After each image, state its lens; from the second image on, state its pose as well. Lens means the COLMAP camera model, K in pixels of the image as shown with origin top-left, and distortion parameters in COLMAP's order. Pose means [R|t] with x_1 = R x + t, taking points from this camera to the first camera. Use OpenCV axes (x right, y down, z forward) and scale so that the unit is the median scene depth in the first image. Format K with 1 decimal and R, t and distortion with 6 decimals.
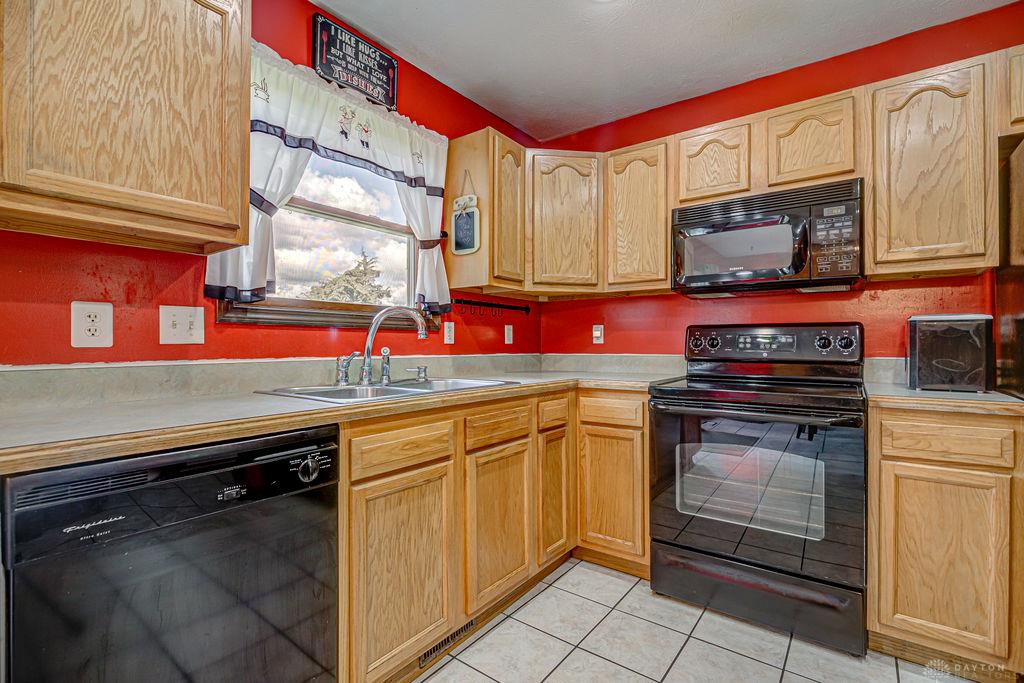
lens RADIAL K [[468.2, 0, 514.6], [0, 468.2, 342.9], [0, 0, 1]] dist [-0.009936, 0.000287]
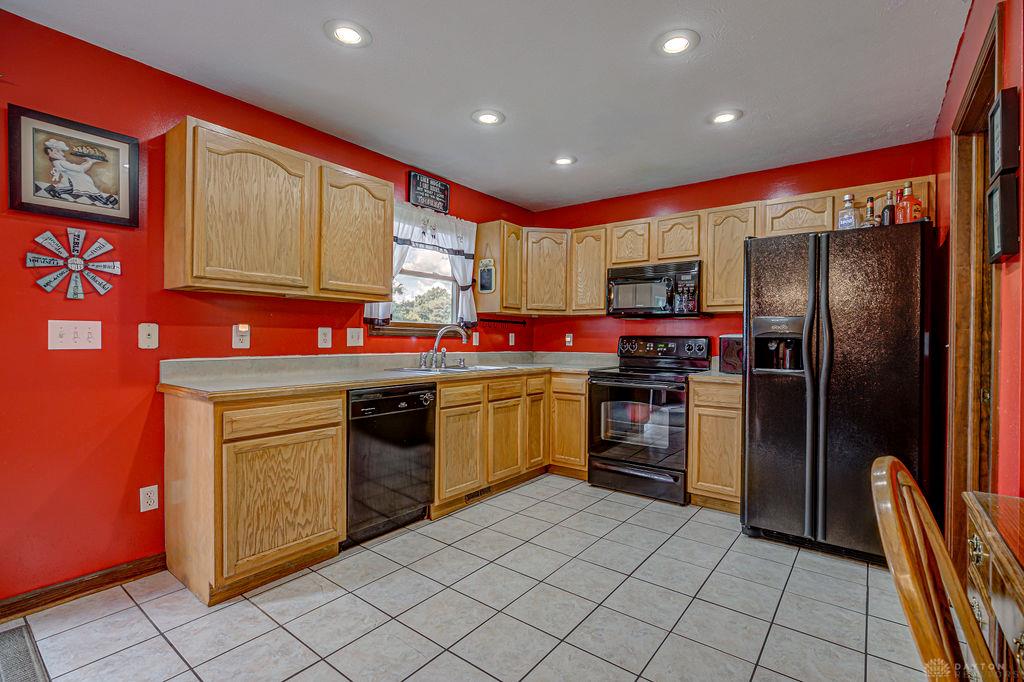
lens RADIAL K [[468.2, 0, 511.2], [0, 468.2, 340.7], [0, 0, 1]] dist [-0.009936, 0.000287]
pose [[0.999709, 0.010821, -0.021542, 0.027228], [-0.010718, 0.999930, 0.004912, -0.029661], [0.021594, -0.004679, 0.999756, -0.820019]]
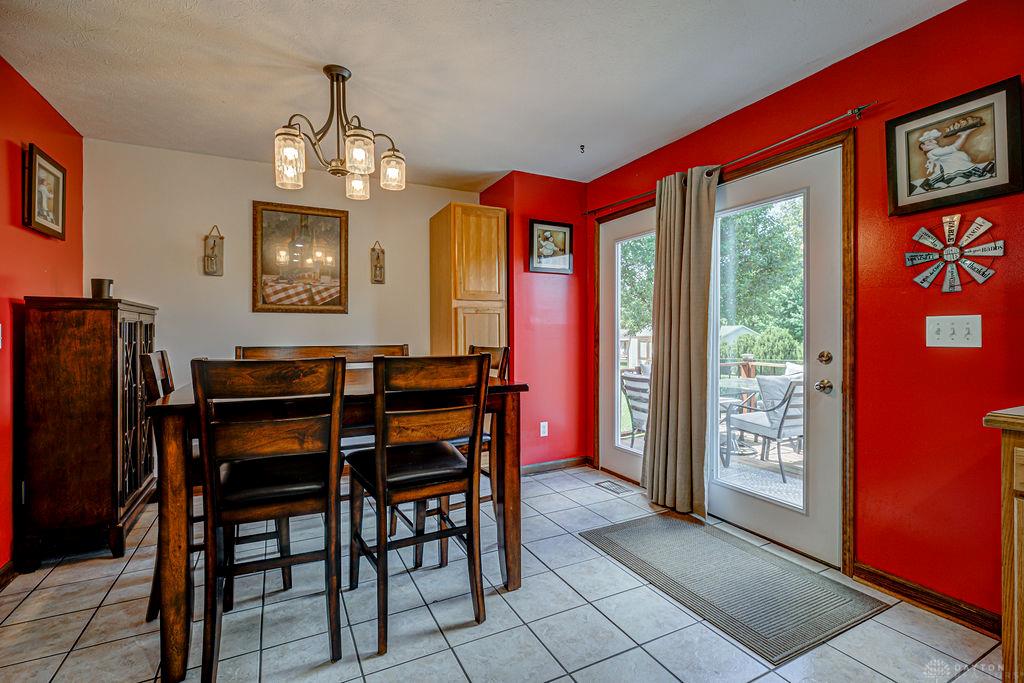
lens RADIAL K [[468.2, 0, 512.7], [0, 468.2, 334.6], [0, 0, 1]] dist [-0.009936, 0.000287]
pose [[-0.447562, 0.003823, -0.894245, 0.276348], [0.004374, 0.999988, 0.002086, -0.026344], [0.894242, -0.002978, -0.447573, -0.198647]]
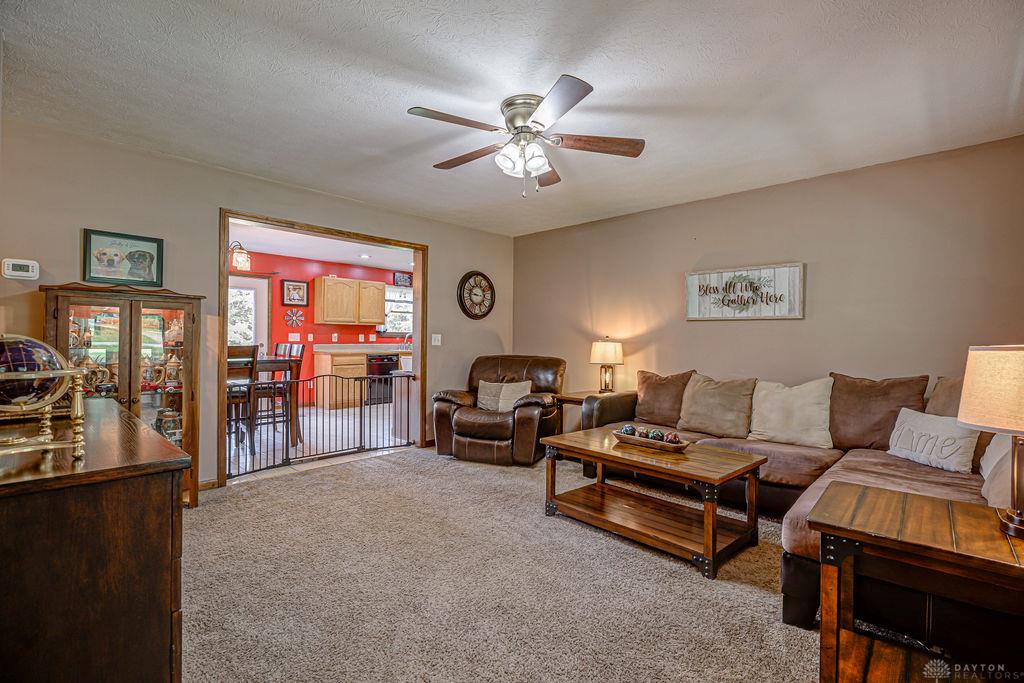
lens RADIAL K [[468.2, 0, 510.6], [0, 468.2, 342.7], [0, 0, 1]] dist [-0.009936, 0.000287]
pose [[0.991891, 0.011509, -0.126571, 1.268195], [-0.010614, 0.999914, 0.007747, -0.030387], [0.126649, -0.006341, 0.991927, -3.356872]]
